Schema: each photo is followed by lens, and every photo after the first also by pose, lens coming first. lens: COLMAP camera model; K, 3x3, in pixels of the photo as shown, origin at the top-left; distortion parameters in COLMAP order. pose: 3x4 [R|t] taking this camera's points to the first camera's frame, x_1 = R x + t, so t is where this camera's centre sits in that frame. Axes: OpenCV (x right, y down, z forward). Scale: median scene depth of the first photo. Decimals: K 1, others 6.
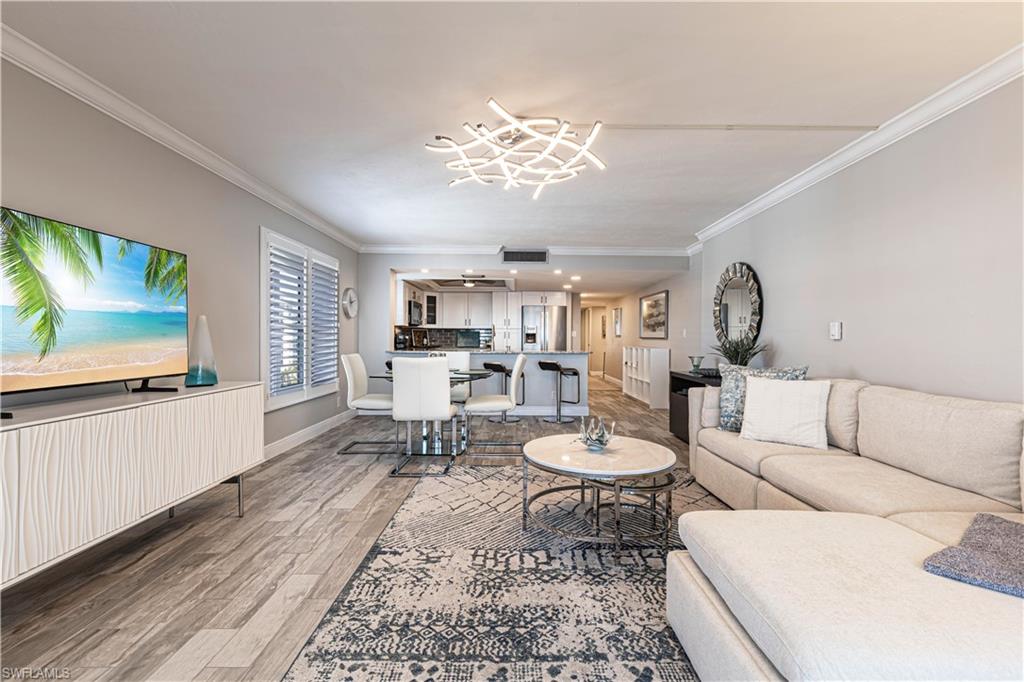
lens RADIAL K [[457.5, 0, 516.2], [0, 457.5, 332.5], [0, 0, 1]] dist [0.010888, -0.002452]
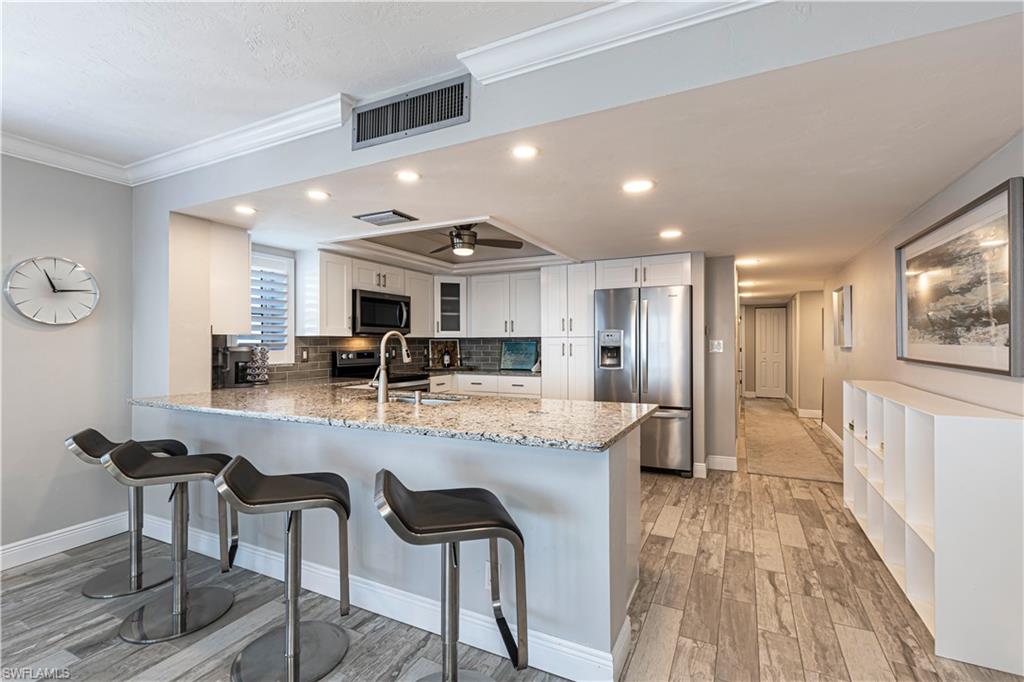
lens RADIAL K [[457.5, 0, 515.4], [0, 457.5, 341.0], [0, 0, 1]] dist [0.010888, -0.002452]
pose [[0.895041, -0.009299, -0.445887, 0.570722], [0.013546, 0.999888, 0.006338, -0.029403], [0.445778, -0.011713, 0.895067, 1.911500]]
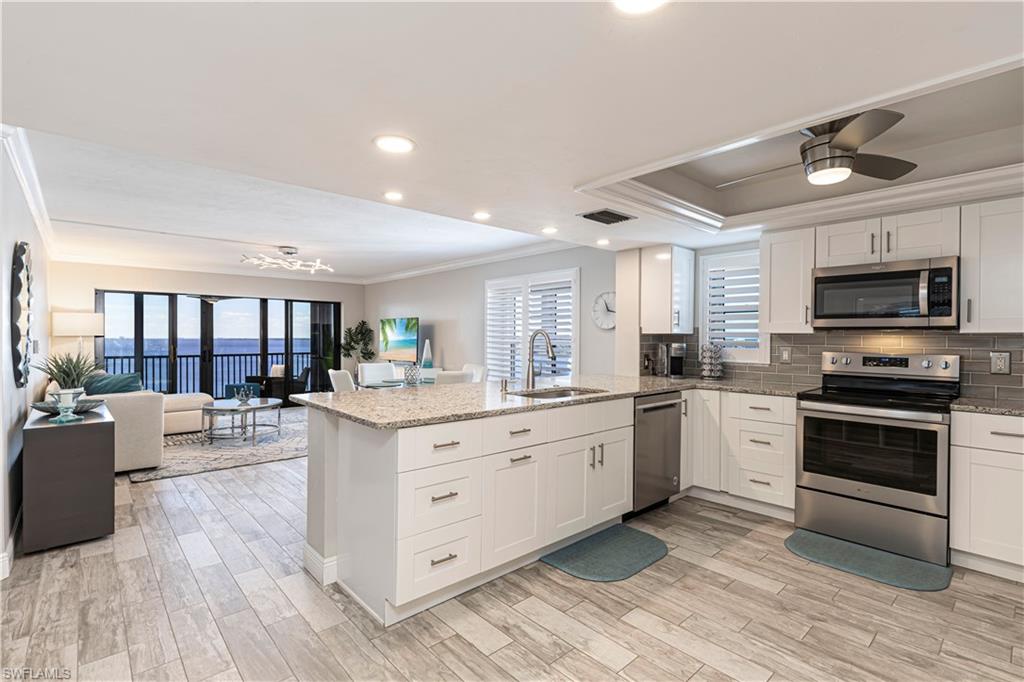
lens RADIAL K [[475.5, 0, 515.4], [0, 475.5, 342.0], [0, 0, 1]] dist [-0.003251, 0.001162]
pose [[-0.738804, -0.004359, -0.673906, 0.757589], [-0.000785, 0.999984, -0.005607, -0.011167], [0.673919, -0.003613, -0.738796, 3.601222]]
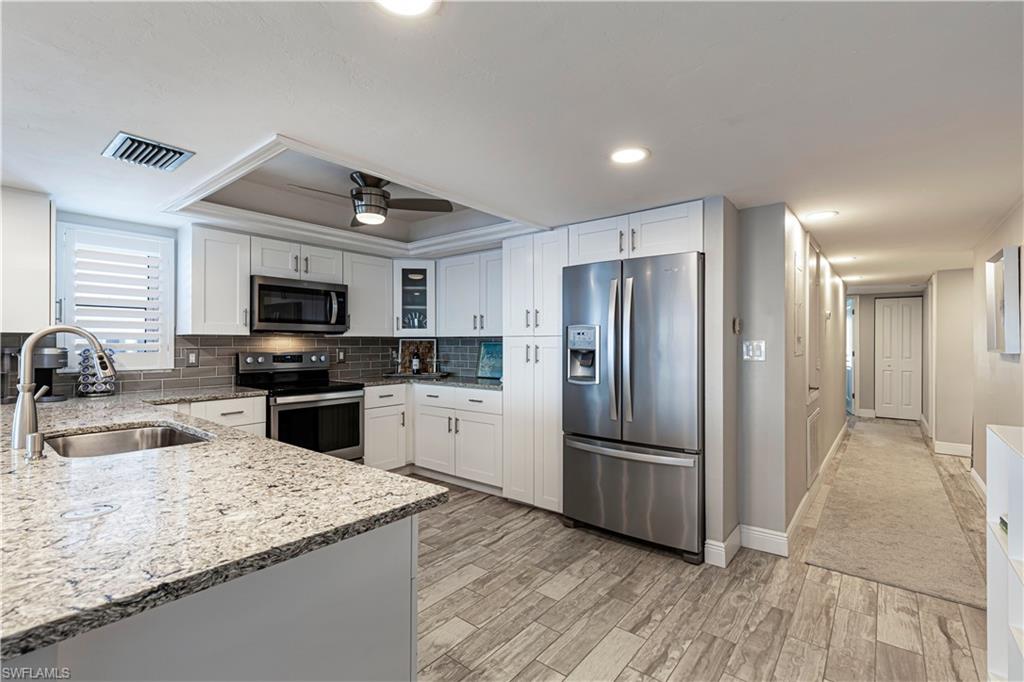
lens RADIAL K [[457.5, 0, 515.3], [0, 457.5, 341.3], [0, 0, 1]] dist [0.010888, -0.002452]
pose [[0.779102, -0.006663, -0.626862, 0.718445], [0.011620, 0.999925, 0.003814, -0.021620], [0.626790, -0.010256, 0.779121, 2.614447]]
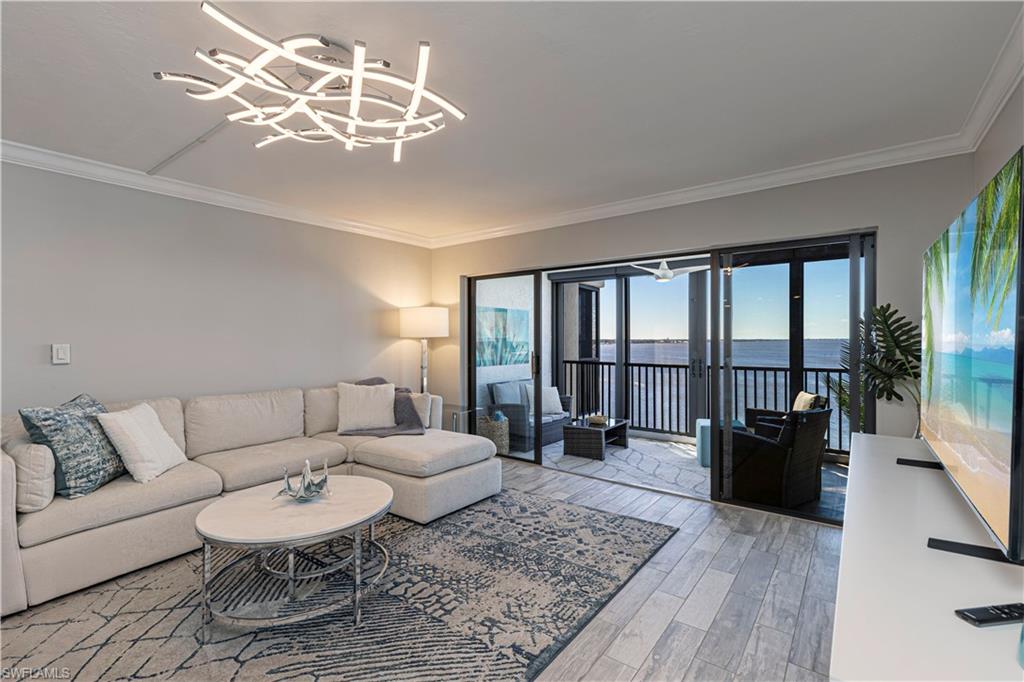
lens RADIAL K [[457.5, 0, 516.5], [0, 457.5, 342.2], [0, 0, 1]] dist [0.010888, -0.002452]
pose [[-0.801460, -0.009942, 0.597966, -0.672487], [-0.009572, 0.999947, 0.003795, -0.047179], [-0.597972, -0.002682, -0.801513, 1.507272]]
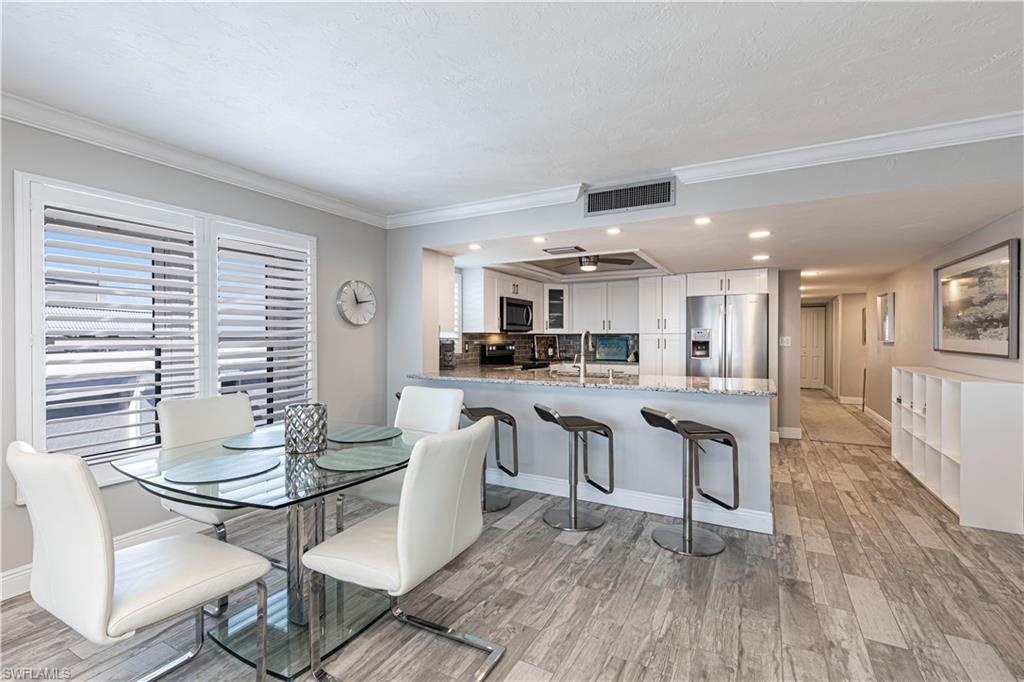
lens RADIAL K [[457.5, 0, 515.5], [0, 457.5, 340.8], [0, 0, 1]] dist [0.010888, -0.002452]
pose [[0.879241, -0.003332, -0.476366, 0.387780], [0.011848, 0.999819, 0.014874, -0.038487], [0.476230, -0.018721, 0.879121, 1.243295]]
